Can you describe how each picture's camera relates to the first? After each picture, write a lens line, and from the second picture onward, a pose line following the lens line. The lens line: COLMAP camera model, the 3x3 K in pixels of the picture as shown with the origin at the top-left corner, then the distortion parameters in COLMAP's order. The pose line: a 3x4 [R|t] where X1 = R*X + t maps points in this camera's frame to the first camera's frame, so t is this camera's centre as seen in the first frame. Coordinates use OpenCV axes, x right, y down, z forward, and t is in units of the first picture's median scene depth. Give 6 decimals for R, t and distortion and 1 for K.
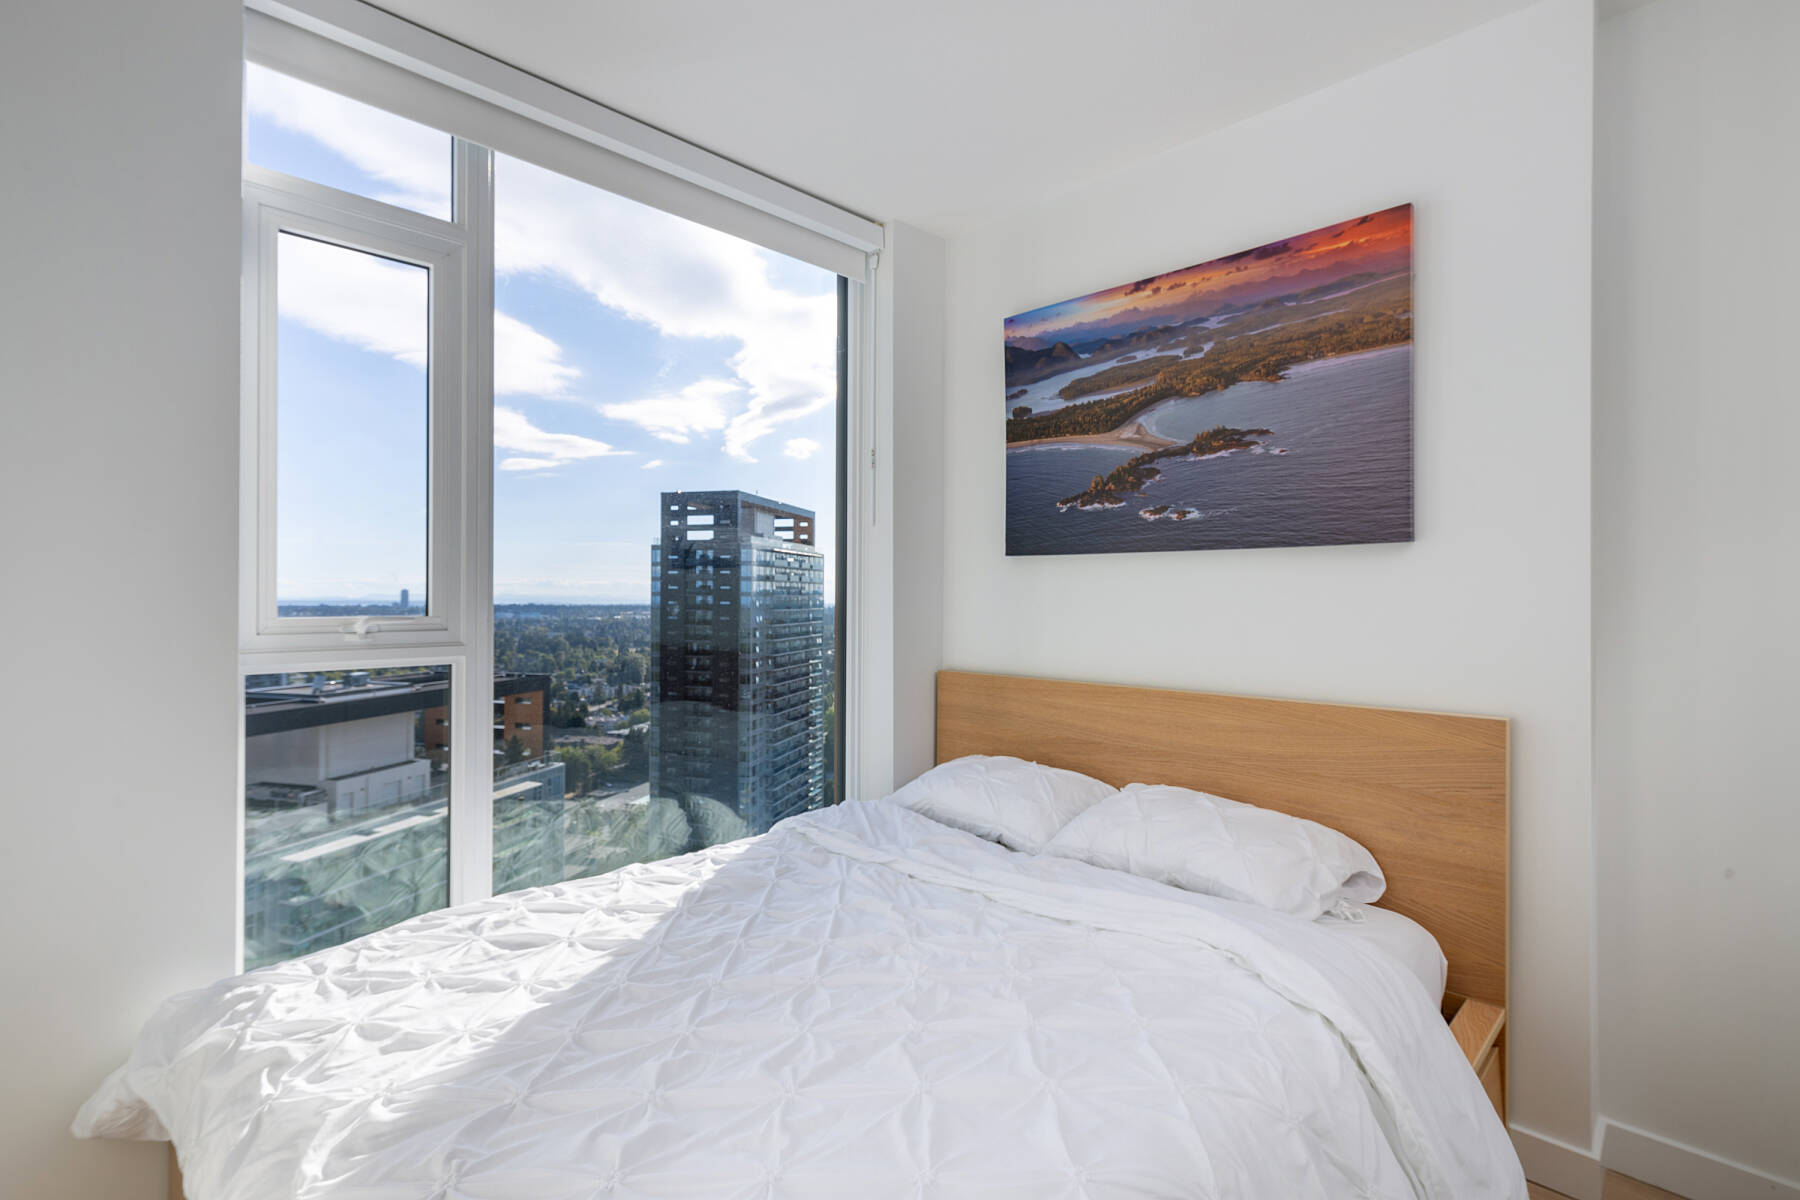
lens RADIAL K [[834.1, 0, 900.0], [0, 834.1, 600.0], [0, 0, 1]] dist [0.001738, 0.000373]
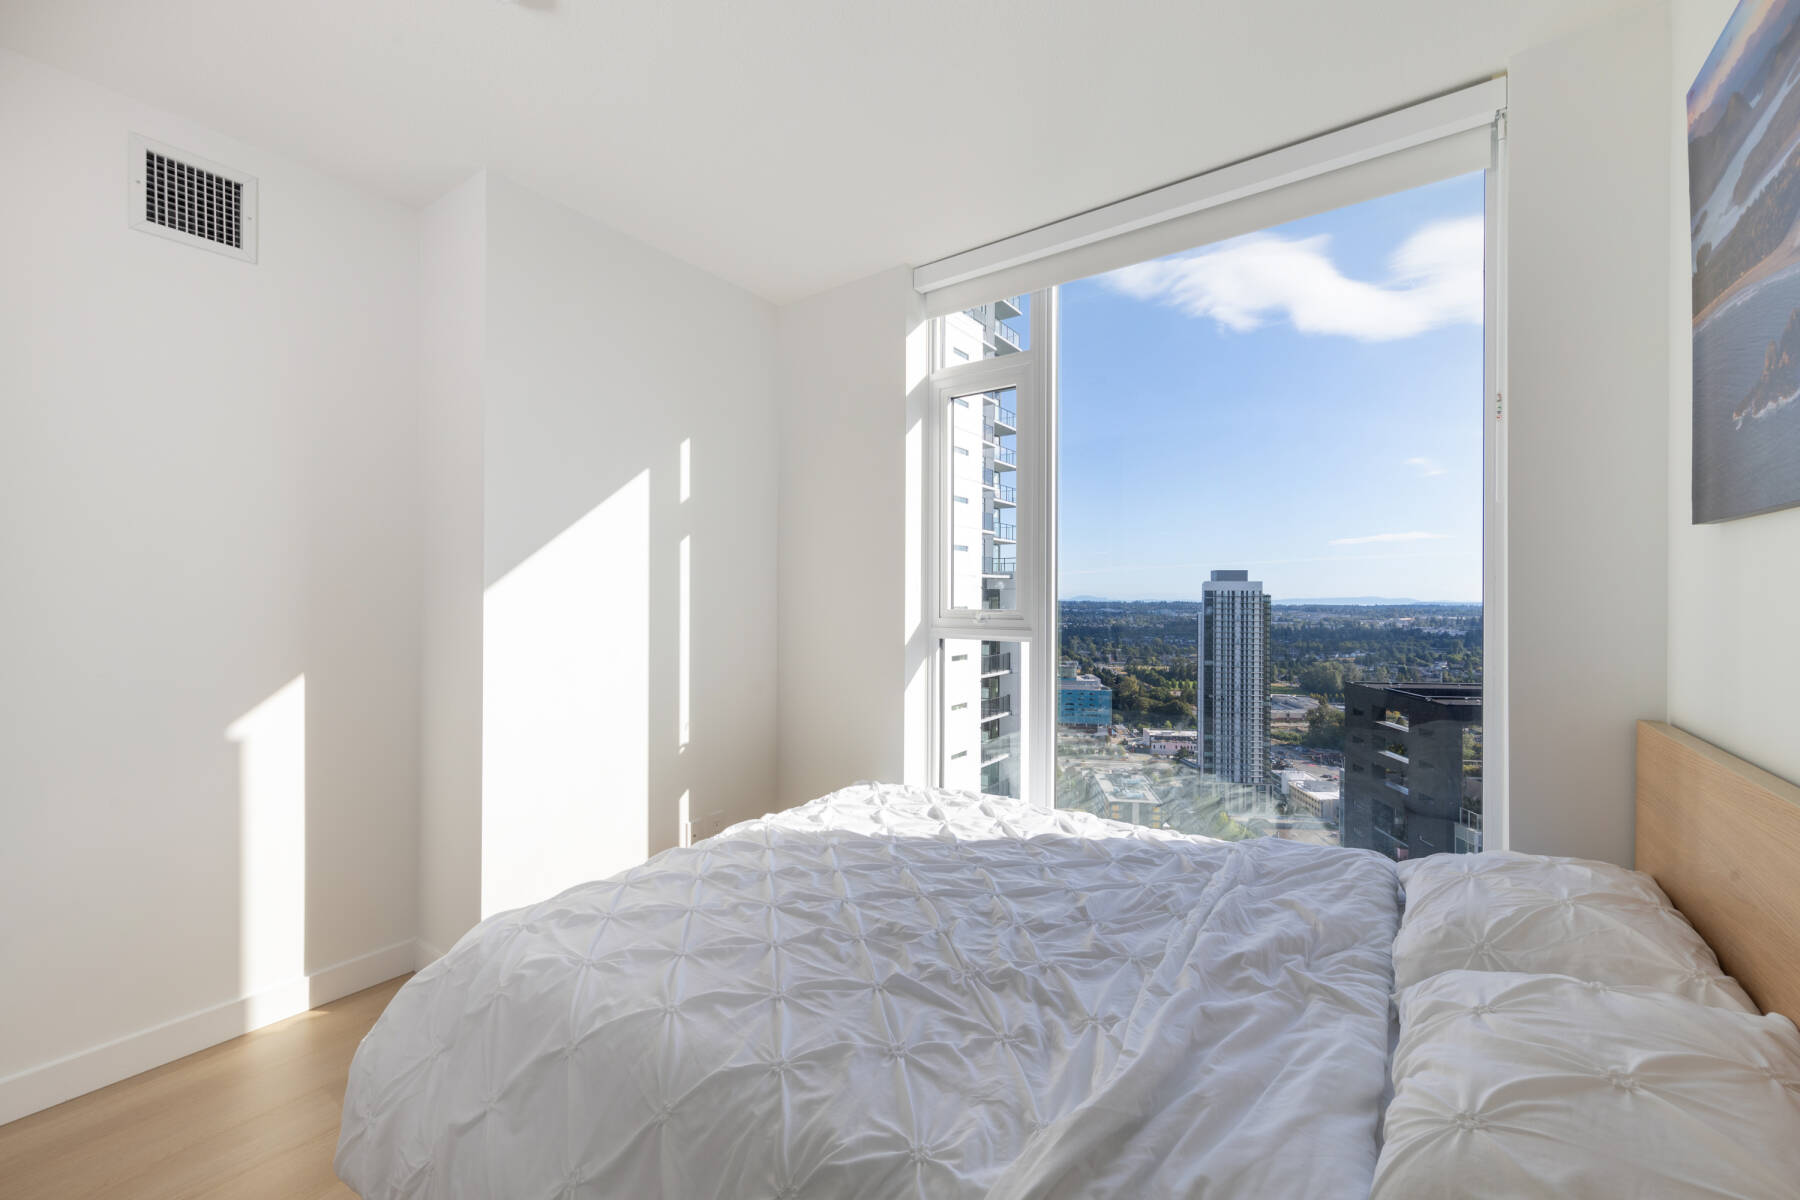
lens RADIAL K [[711.6, 0, 900.0], [0, 711.6, 600.0], [0, 0, 1]] dist [0.009911, -0.003422]
pose [[0.162790, 0.003139, -0.986656, 0.581396], [-0.006477, 0.999977, 0.002113, -0.000891], [0.986640, 0.006047, 0.162806, 0.469728]]
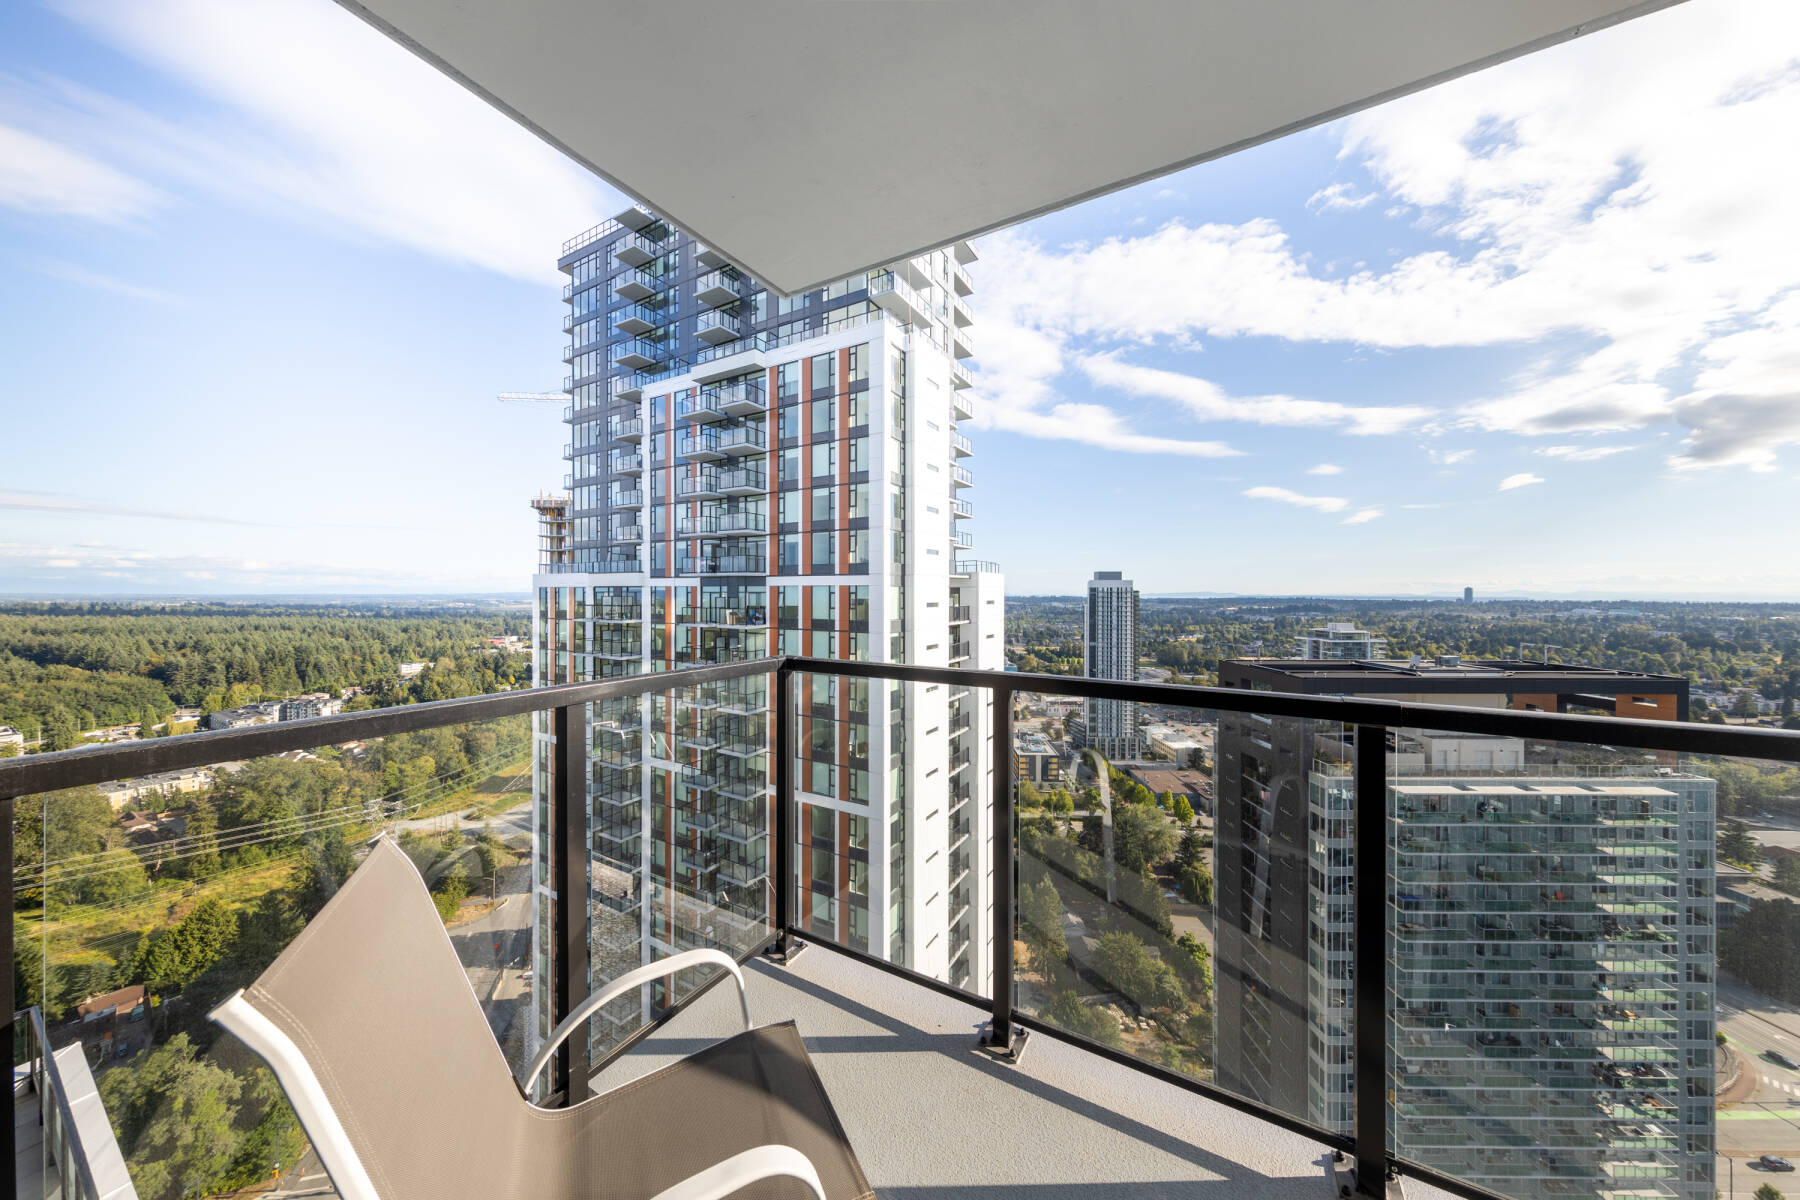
lens RADIAL K [[572.7, 0, 899.4], [0, 572.7, 594.4], [0, 0, 1]] dist [0.003921, -0.000118]
pose [[0.253238, 0.000640, -0.967404, -0.974267], [-0.003030, 0.999995, -0.000132, -0.042283], [0.967399, 0.002964, 0.253238, -0.315834]]
